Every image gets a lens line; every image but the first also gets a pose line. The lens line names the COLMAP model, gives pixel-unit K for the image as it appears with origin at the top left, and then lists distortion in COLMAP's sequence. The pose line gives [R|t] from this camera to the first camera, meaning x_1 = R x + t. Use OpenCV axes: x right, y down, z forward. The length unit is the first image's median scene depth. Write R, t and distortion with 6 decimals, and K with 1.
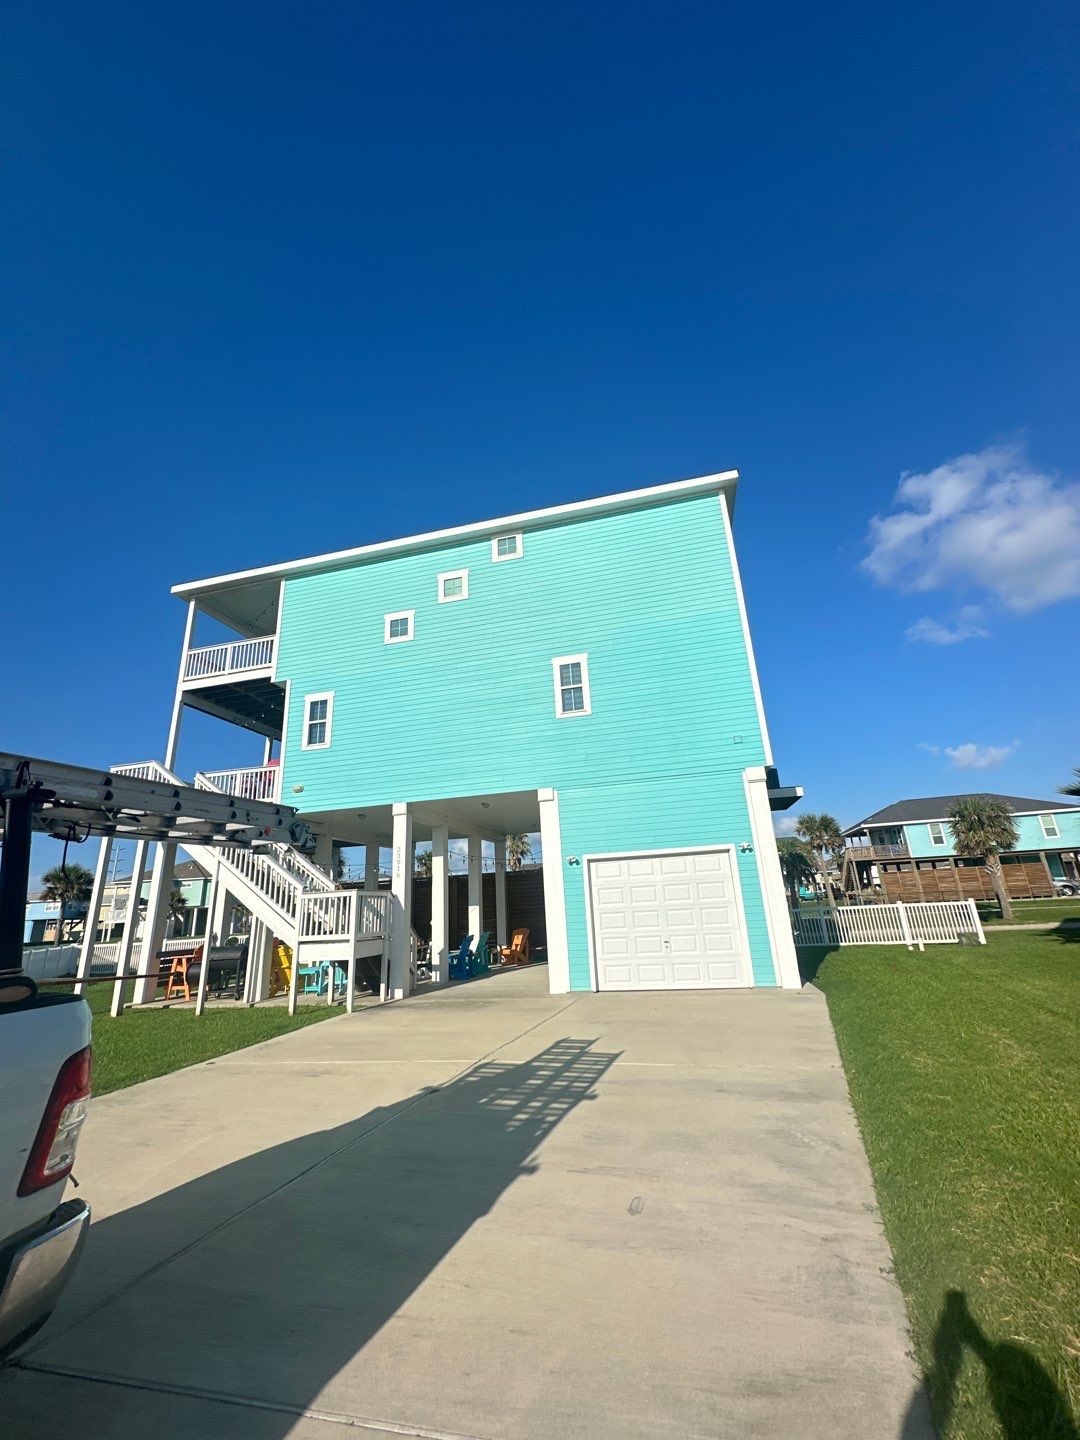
lens RADIAL K [[583.3, 0, 538.8], [0, 583.3, 717.7], [0, 0, 1]] dist [-0.004028, -0.000482]
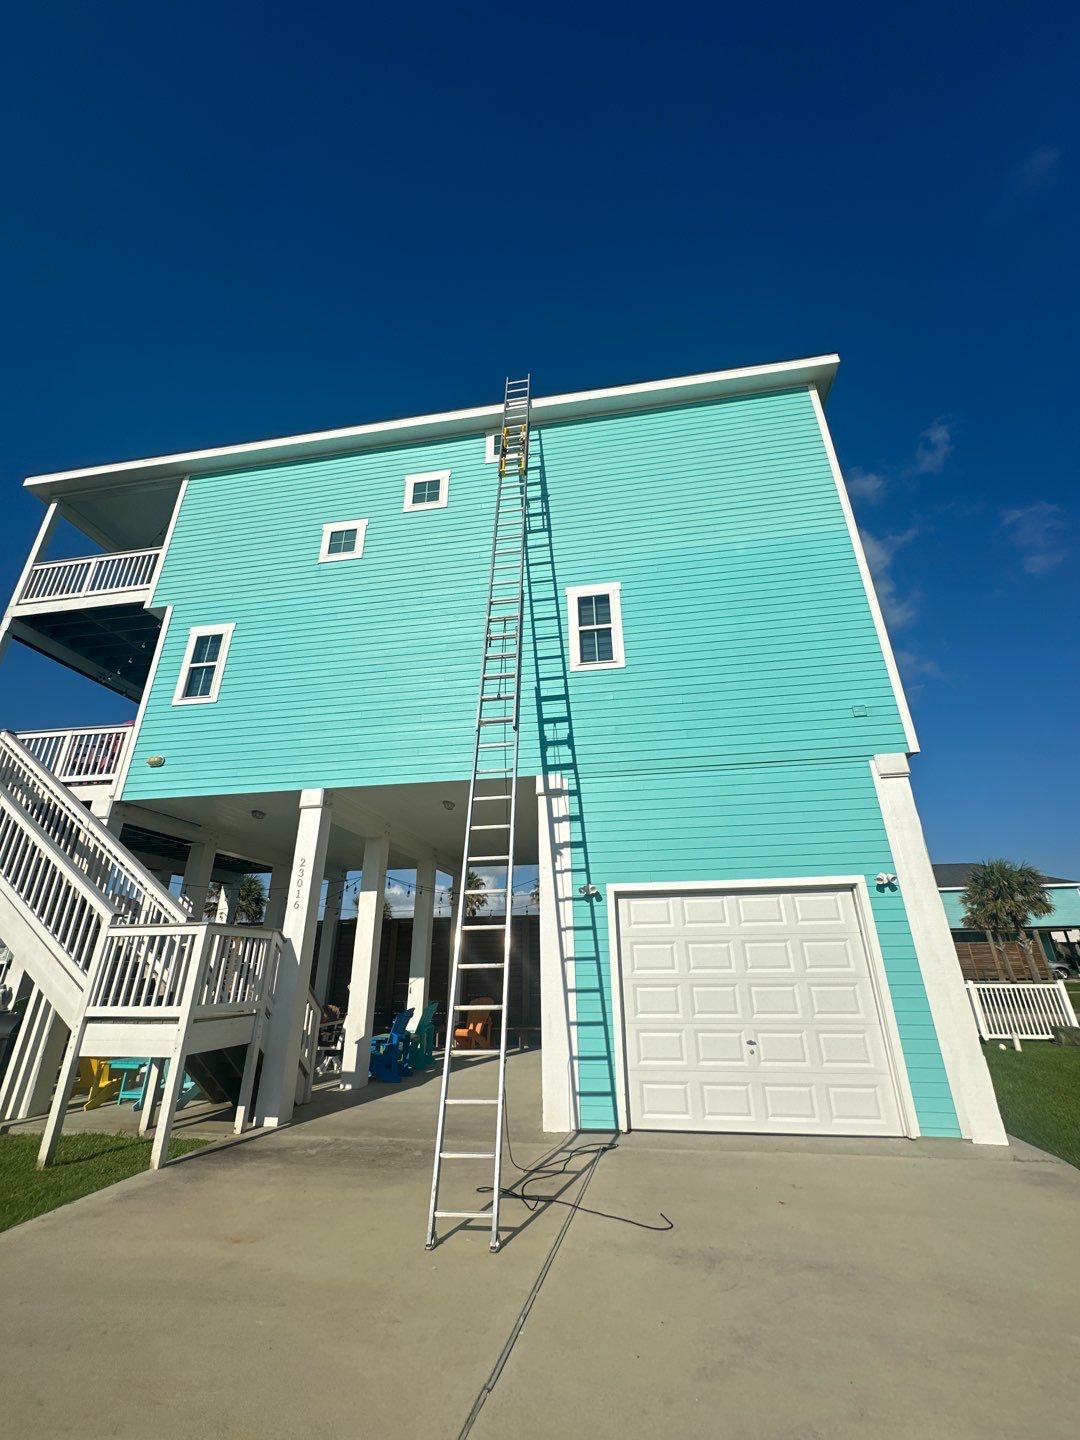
lens RADIAL K [[583.3, 0, 541.1], [0, 583.3, 718.9], [0, 0, 1]] dist [-0.004028, -0.000482]
pose [[0.995390, 0.070777, 0.064723, -0.038140], [-0.064737, 0.993737, -0.091080, 0.107599], [-0.070764, 0.086470, 0.993738, 0.336706]]
